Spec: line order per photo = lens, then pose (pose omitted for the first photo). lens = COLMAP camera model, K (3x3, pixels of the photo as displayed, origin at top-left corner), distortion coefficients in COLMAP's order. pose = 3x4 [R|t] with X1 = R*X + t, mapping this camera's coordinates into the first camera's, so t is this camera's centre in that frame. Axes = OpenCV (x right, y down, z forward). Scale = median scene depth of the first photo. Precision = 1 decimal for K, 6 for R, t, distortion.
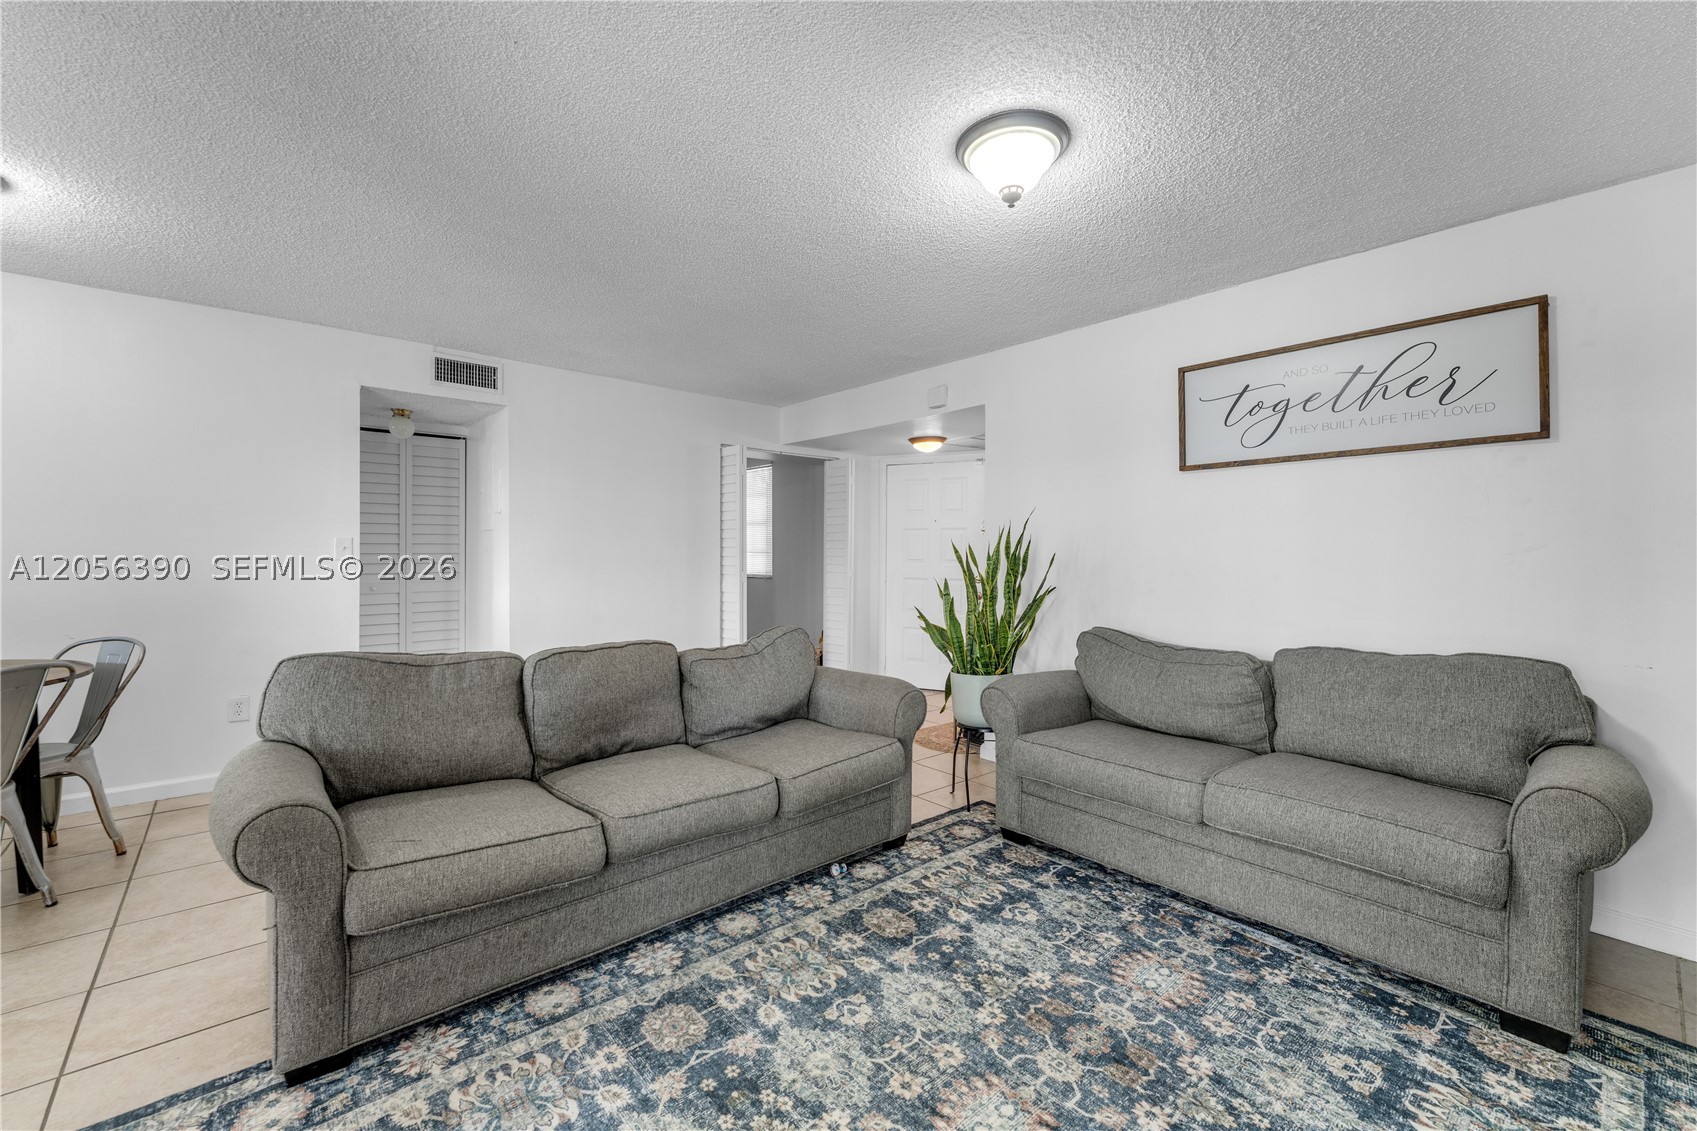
lens RADIAL K [[684.6, 0, 832.3], [0, 684.6, 555.3], [0, 0, 1]] dist [0.000934, 0.000271]
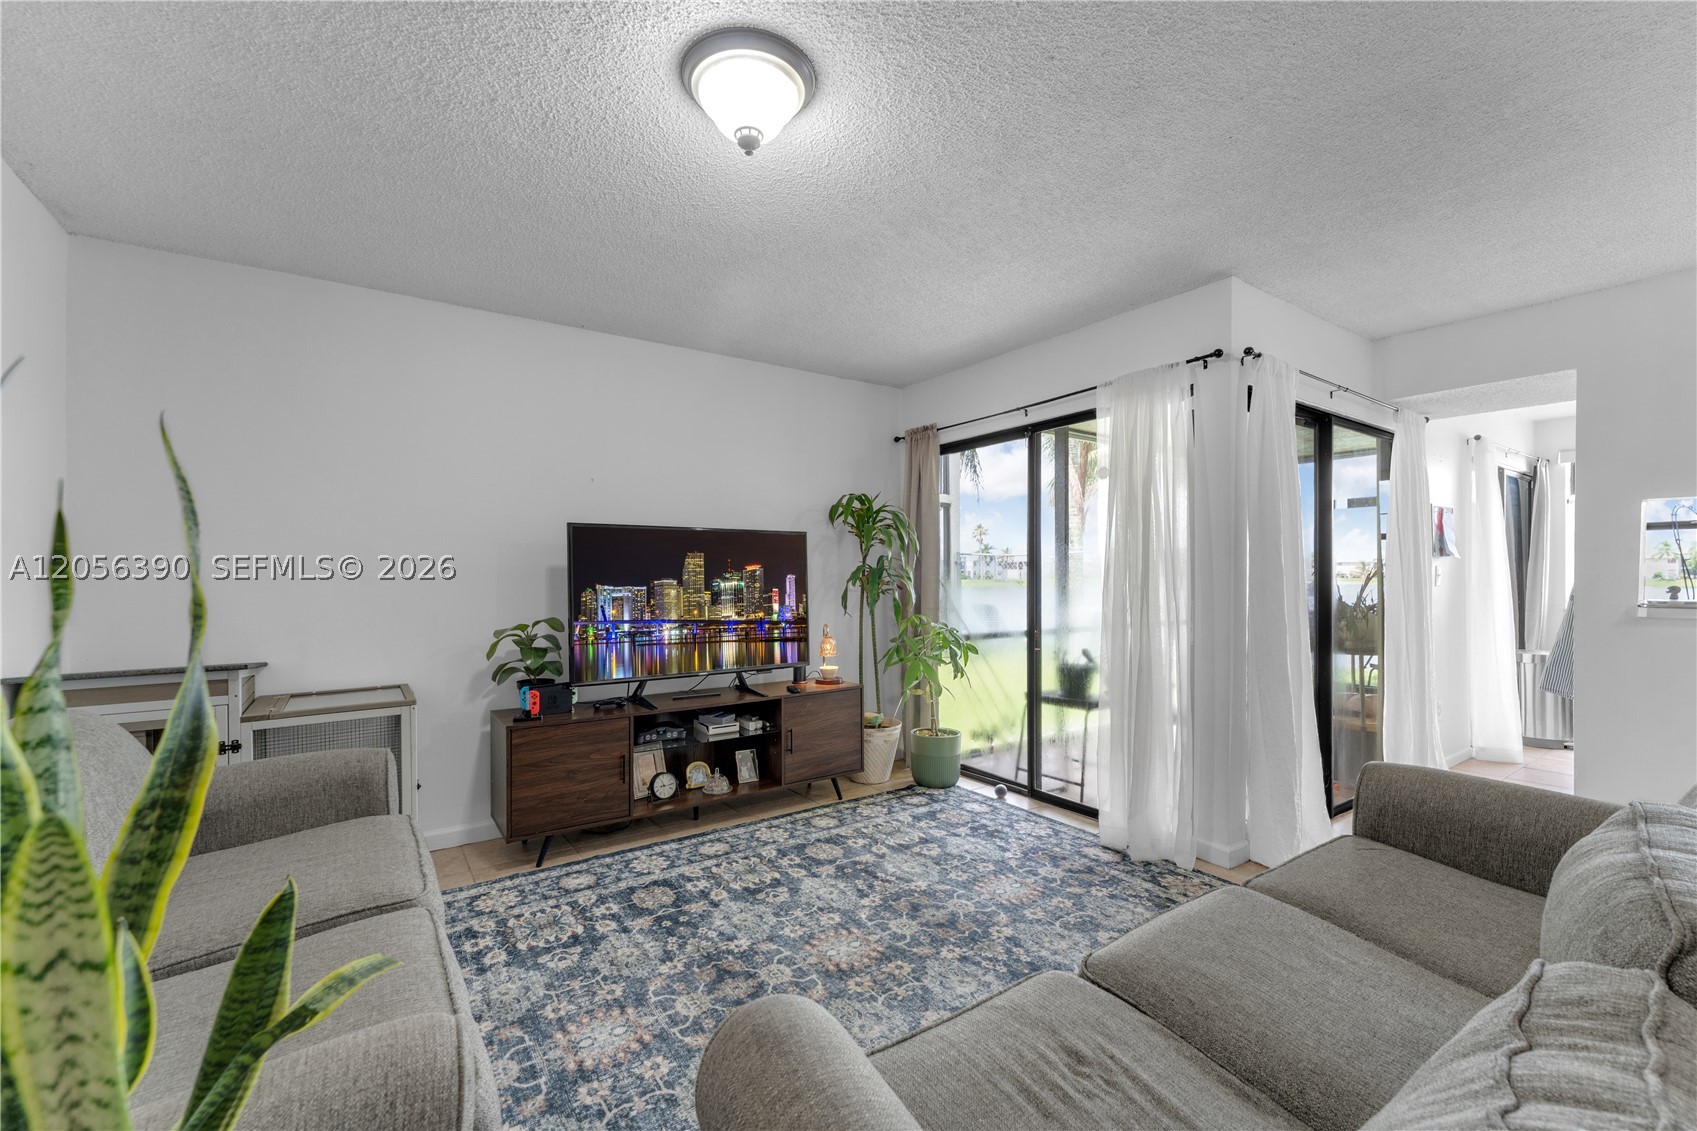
lens RADIAL K [[679.1, 0, 835.4], [0, 679.1, 570.3], [0, 0, 1]] dist [-0.000076, -0.000124]
pose [[-0.993347, 0.012275, 0.114501, 0.045769], [0.012208, 0.999925, -0.001293, 0.009036], [-0.114508, 0.000113, -0.993422, 1.324644]]
